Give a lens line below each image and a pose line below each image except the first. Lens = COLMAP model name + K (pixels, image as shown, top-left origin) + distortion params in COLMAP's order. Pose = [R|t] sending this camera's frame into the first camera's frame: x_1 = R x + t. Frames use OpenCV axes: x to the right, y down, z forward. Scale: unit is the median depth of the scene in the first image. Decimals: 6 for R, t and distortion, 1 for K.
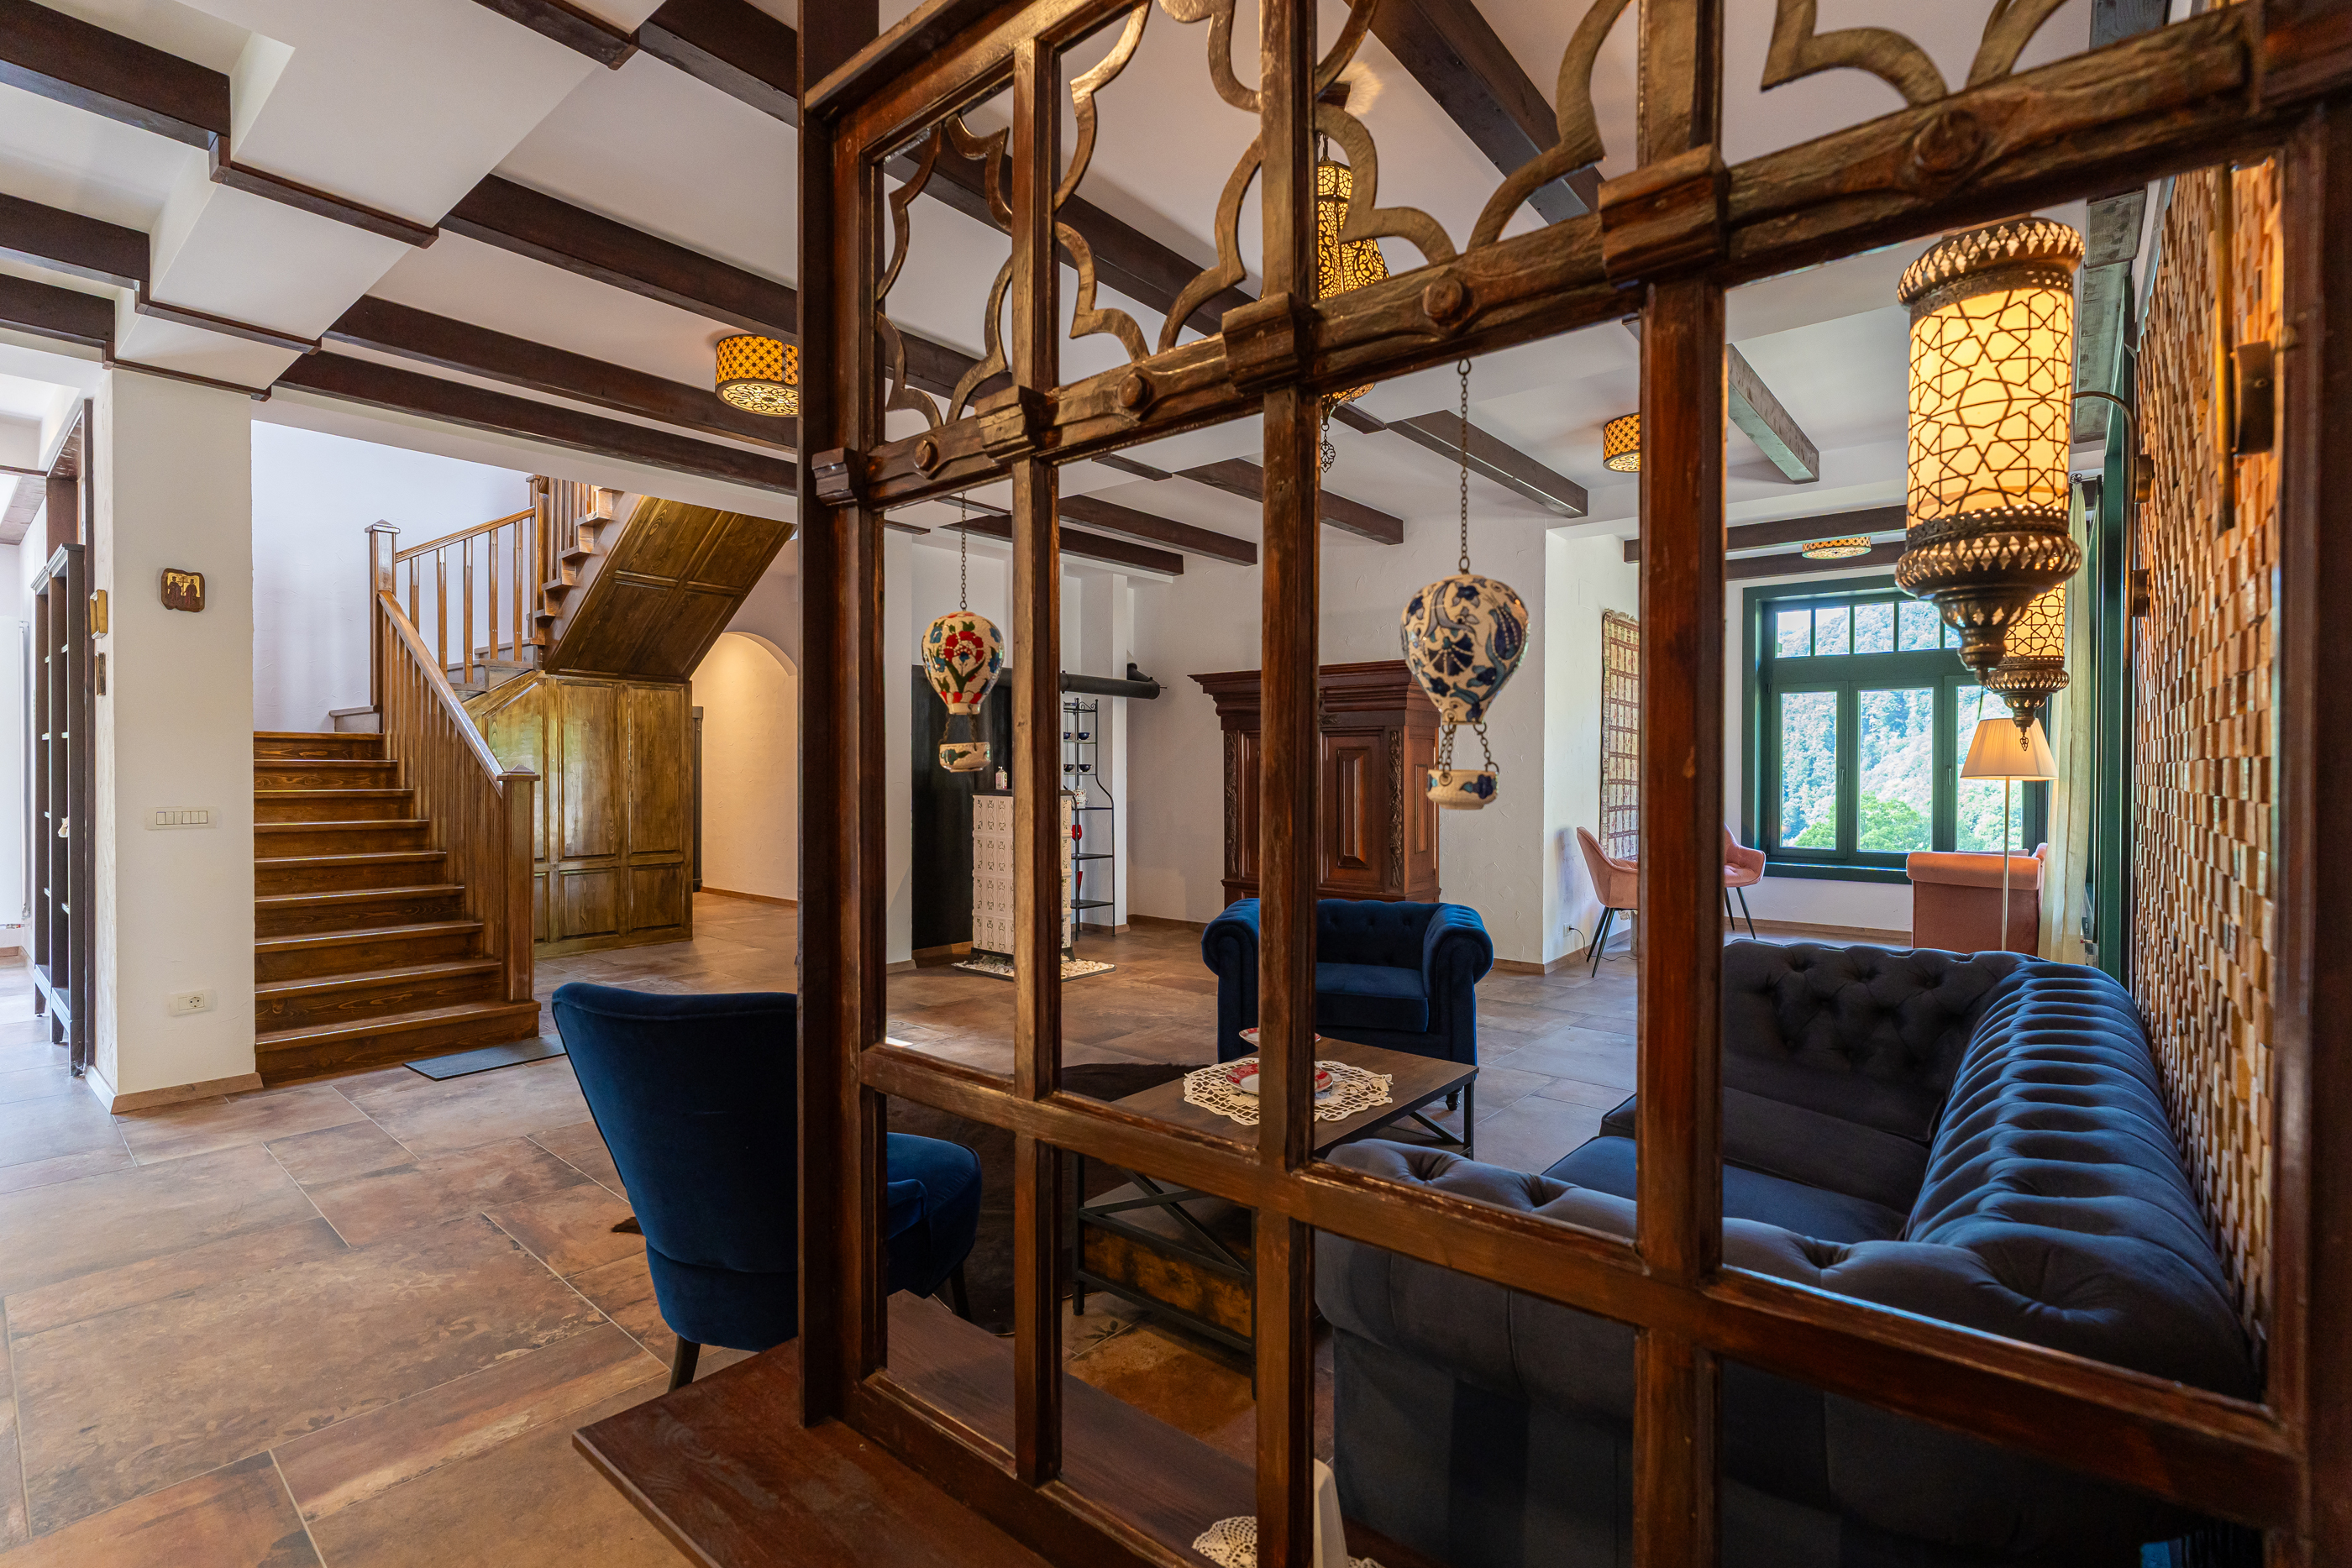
lens RADIAL K [[1081.6, 0, 1157.2], [0, 1081.6, 779.0], [0, 0, 1]] dist [-0.007100, 0.002141]
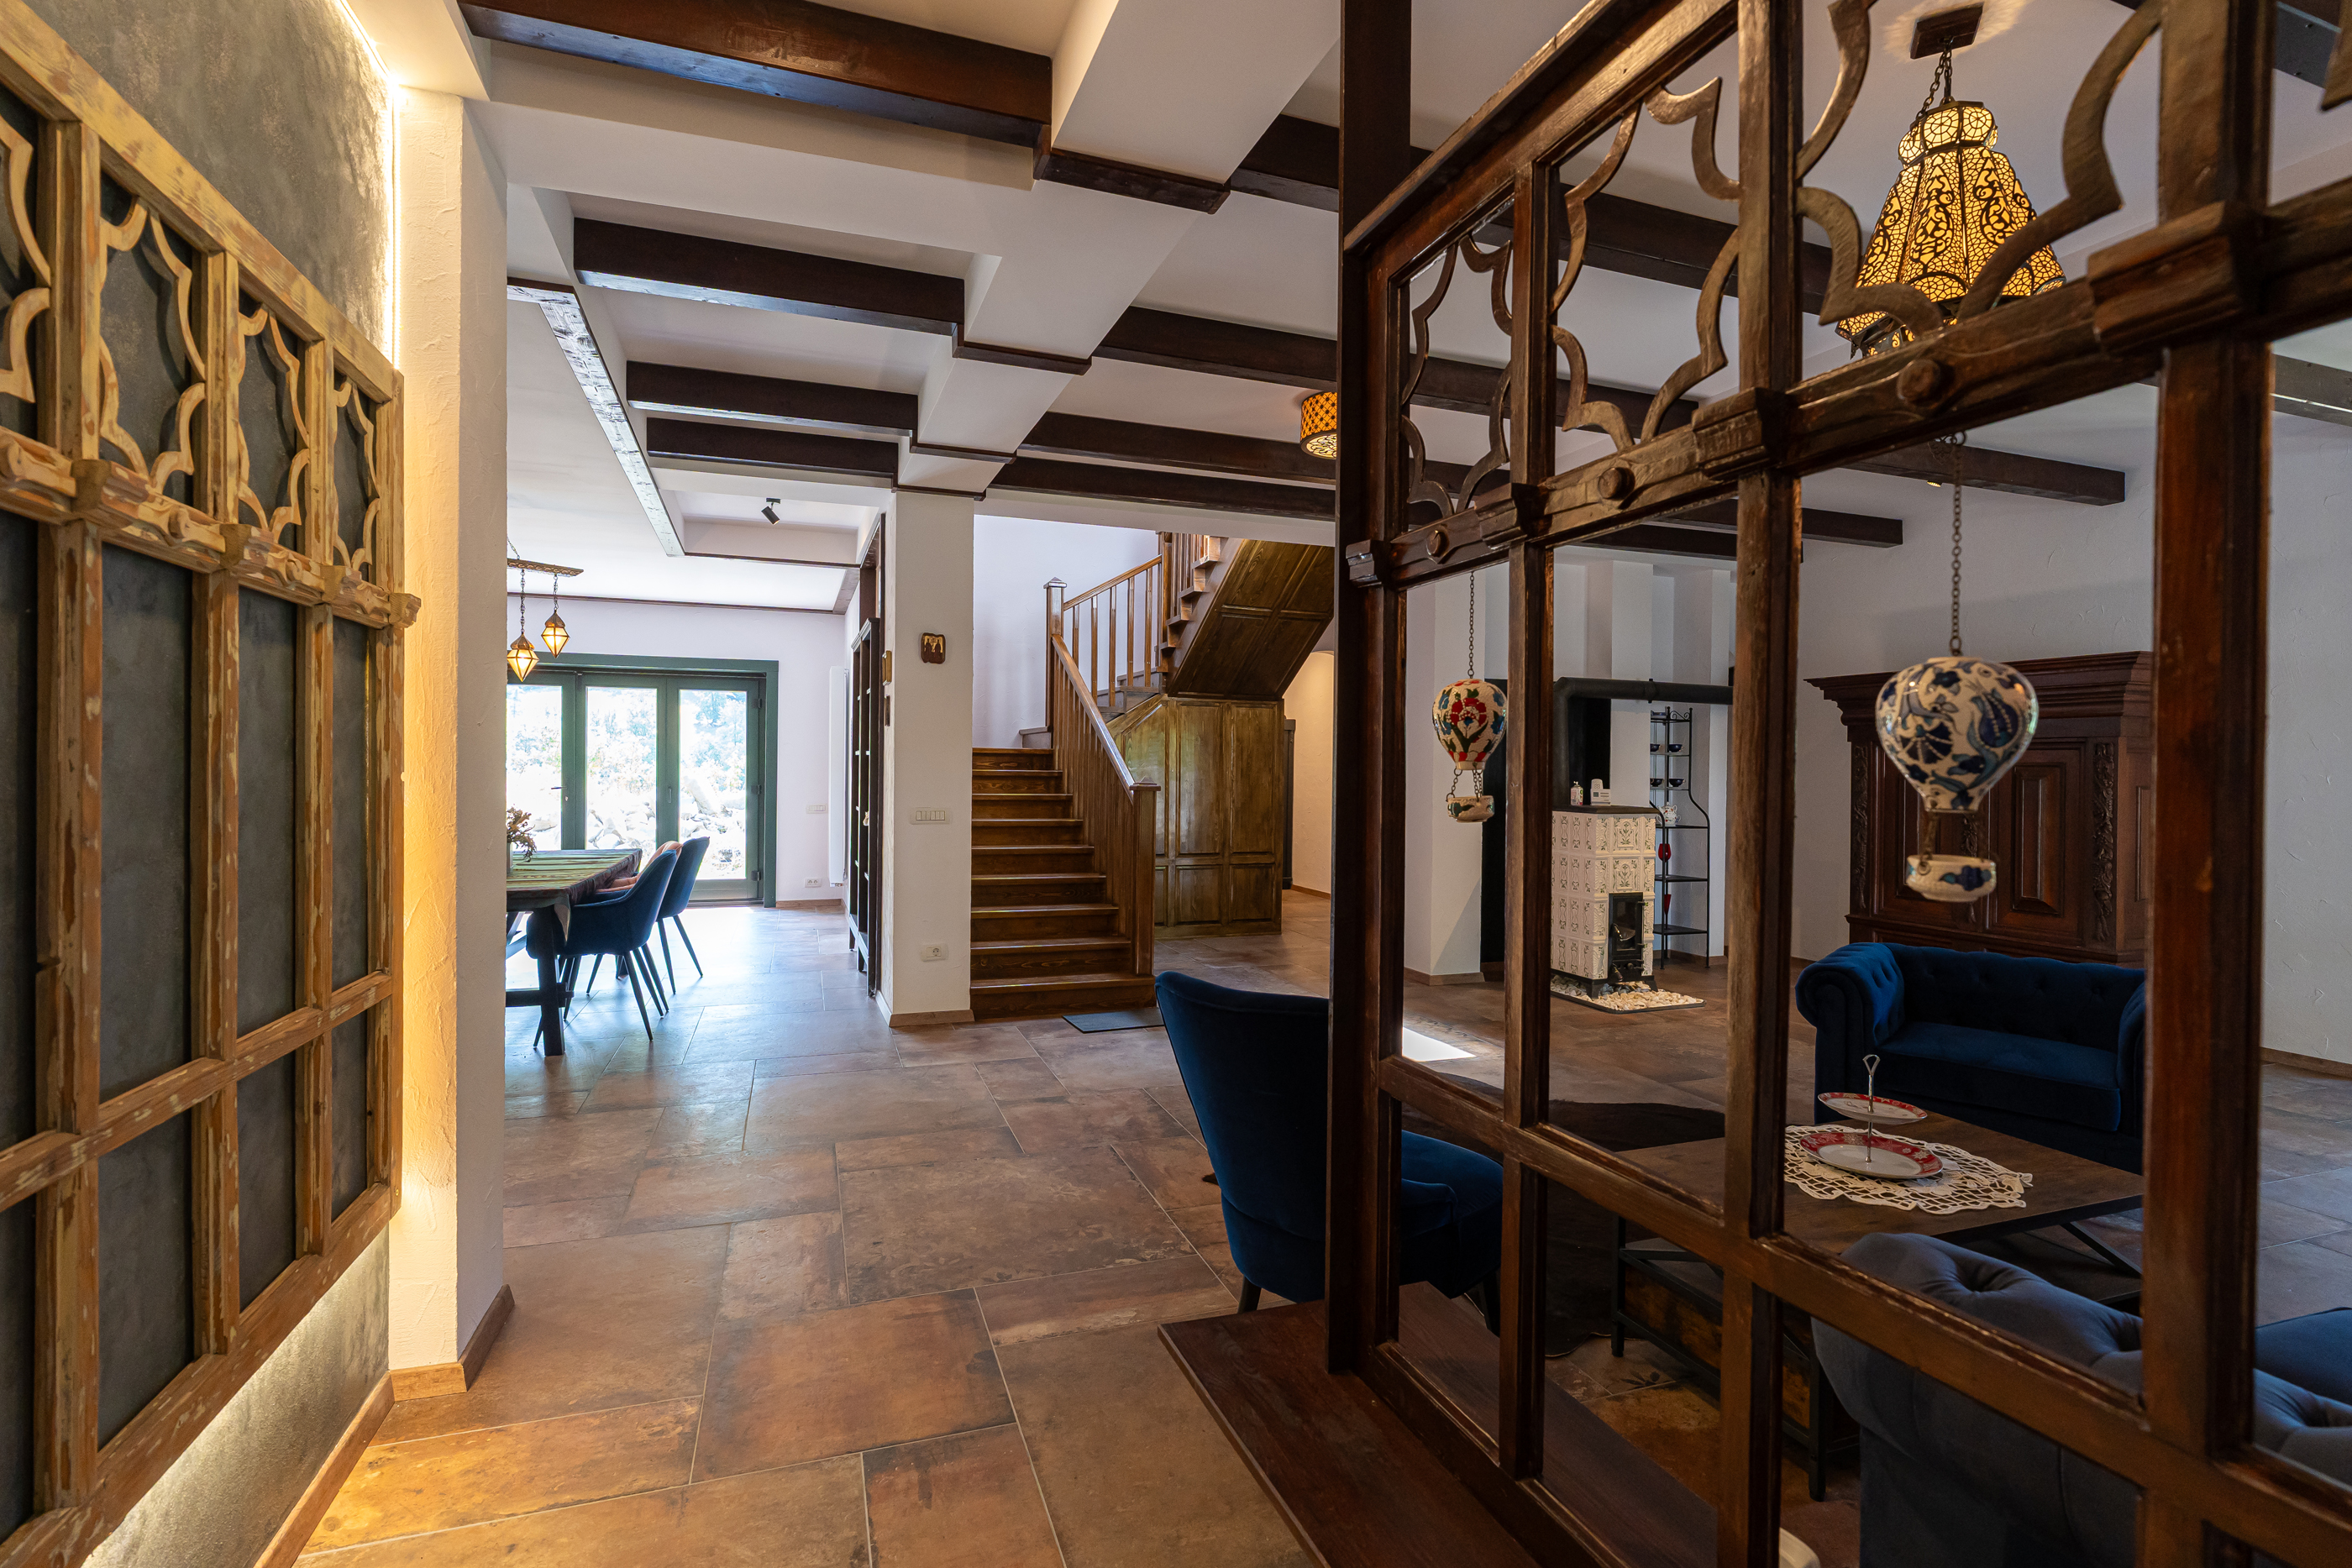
lens RADIAL K [[1081.6, 0, 1157.2], [0, 1081.6, 779.0], [0, 0, 1]] dist [-0.007100, 0.002141]
pose [[0.863478, 0.010594, -0.504276, 0.051856], [-0.012605, 0.999920, -0.000578, -0.023114], [0.504229, 0.006856, 0.863543, -0.061109]]
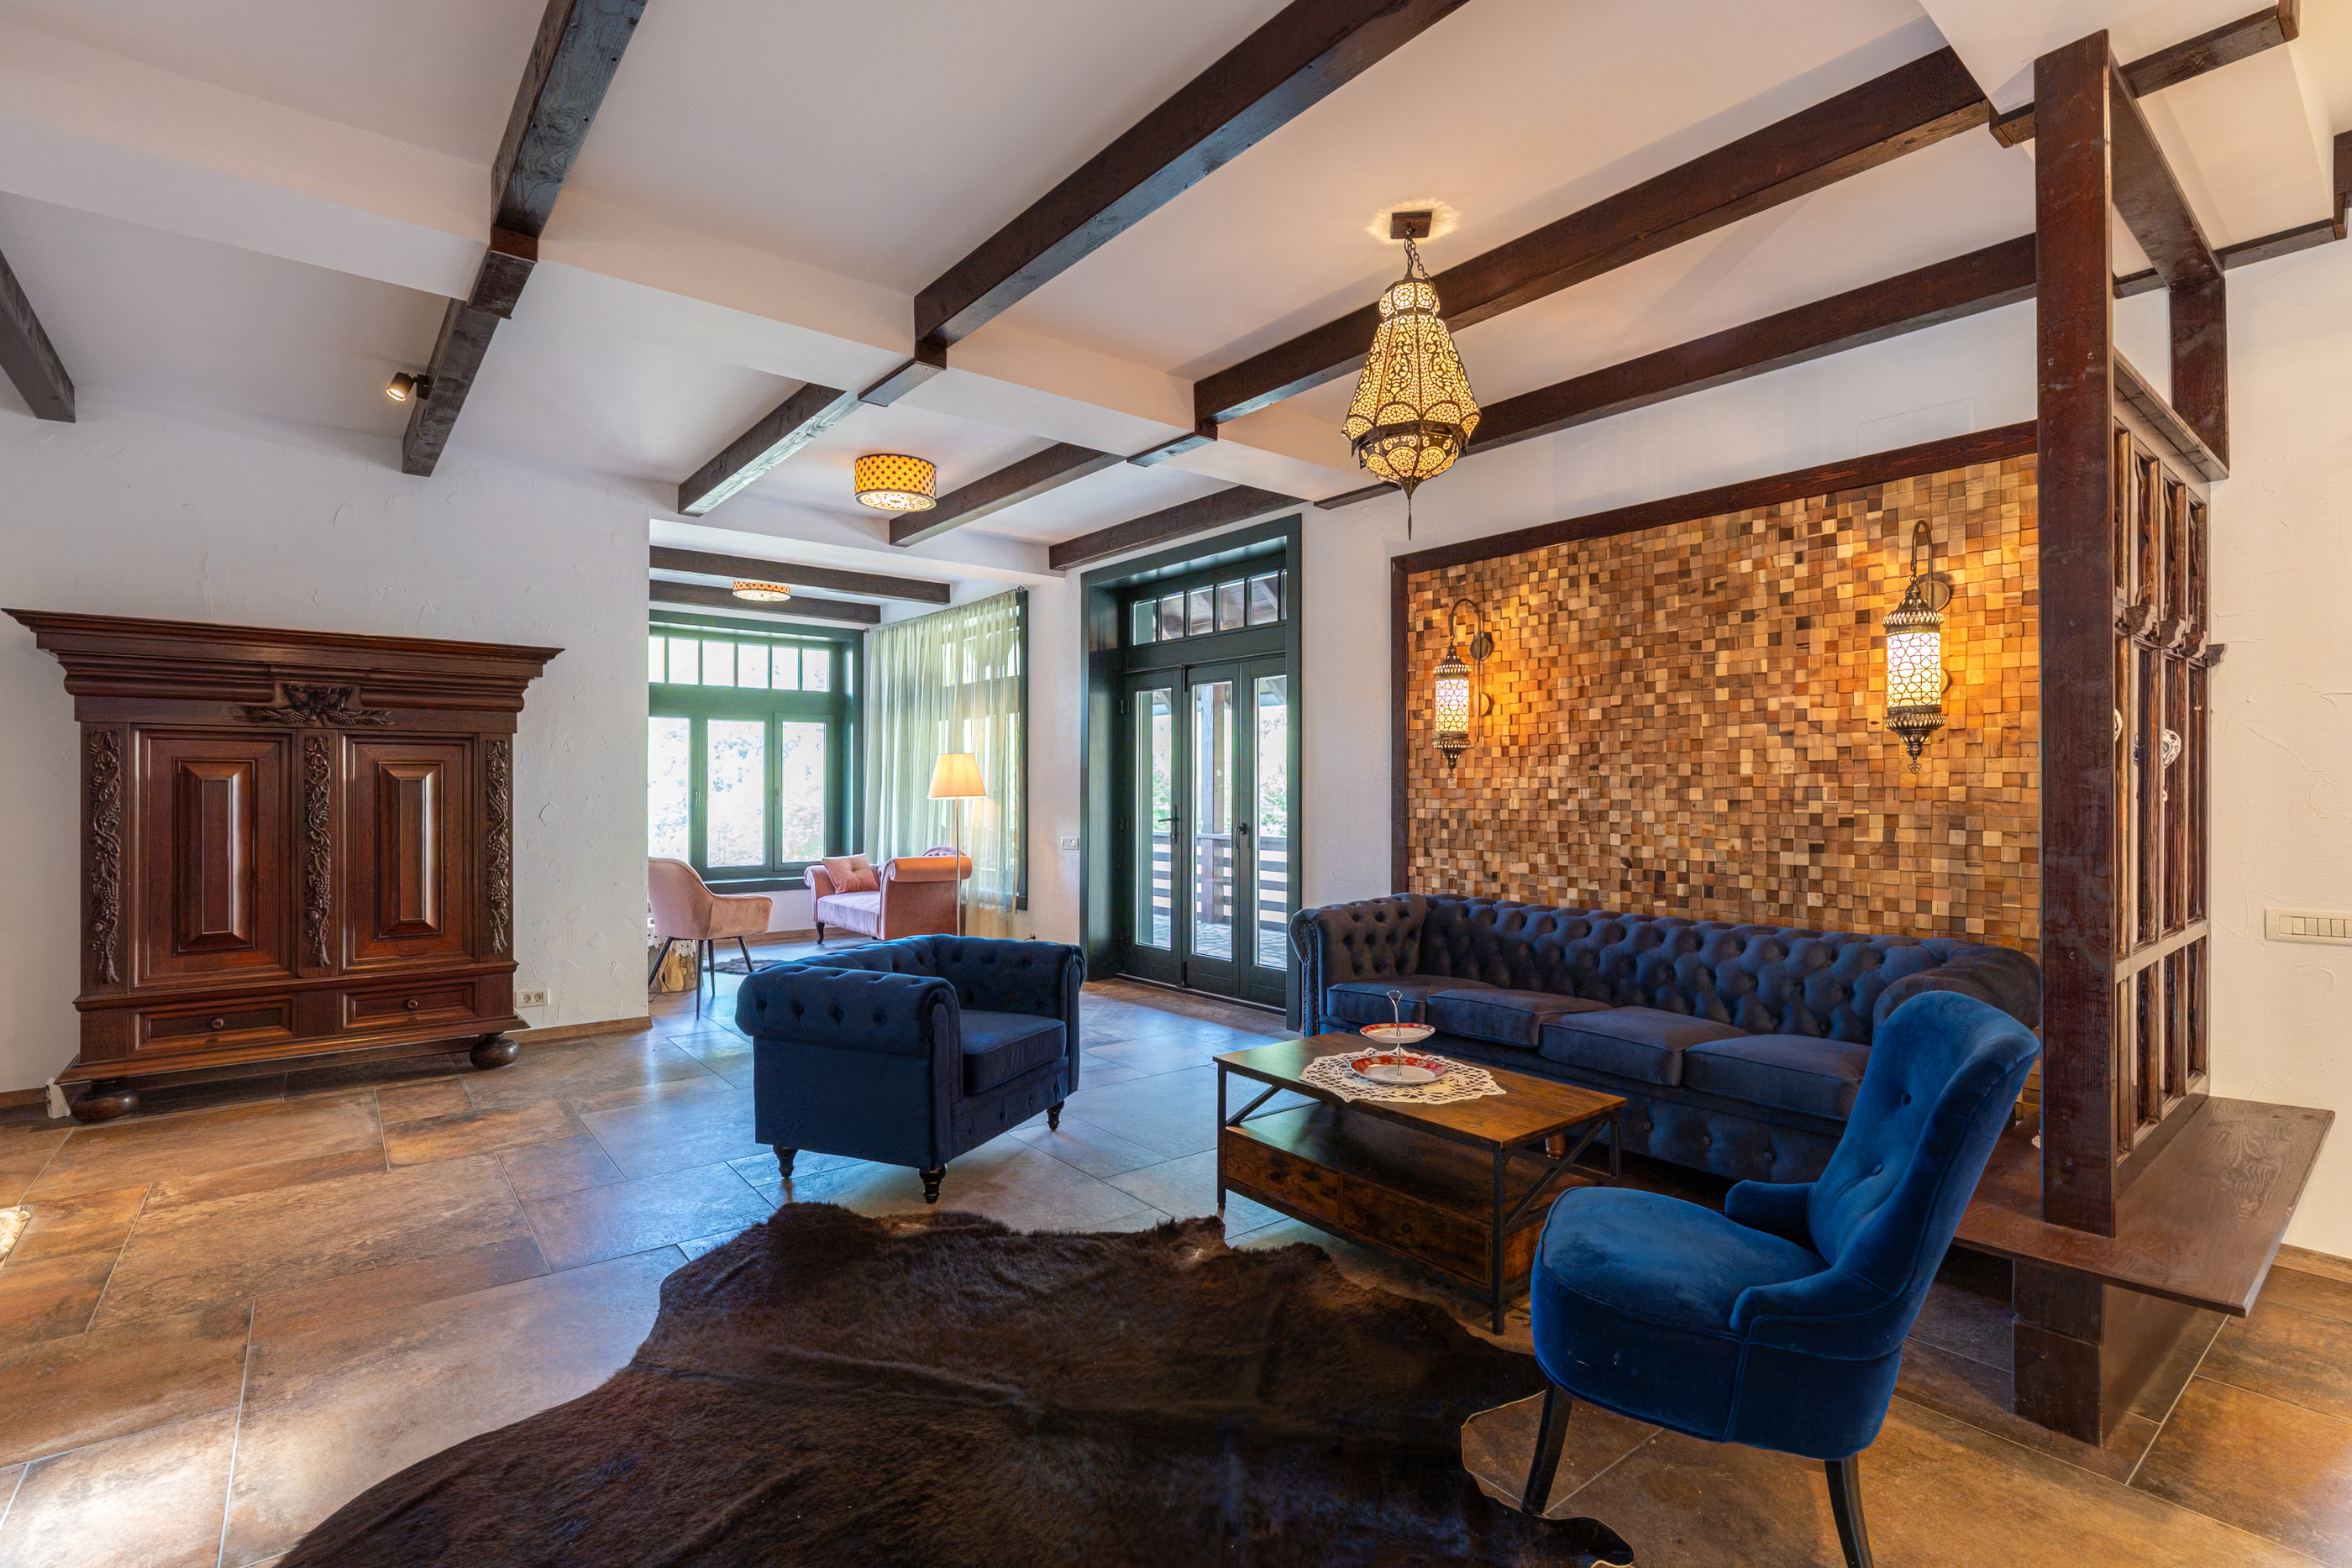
lens RADIAL K [[1088.6, 0, 1176.0], [0, 1088.6, 784.0], [0, 0, 1]] dist [-0.001076, 0.000301]
pose [[0.176340, 0.004793, 0.984318, -1.075740], [0.009952, 0.999928, -0.006652, -0.014280], [-0.984279, 0.010969, 0.176279, 1.056581]]
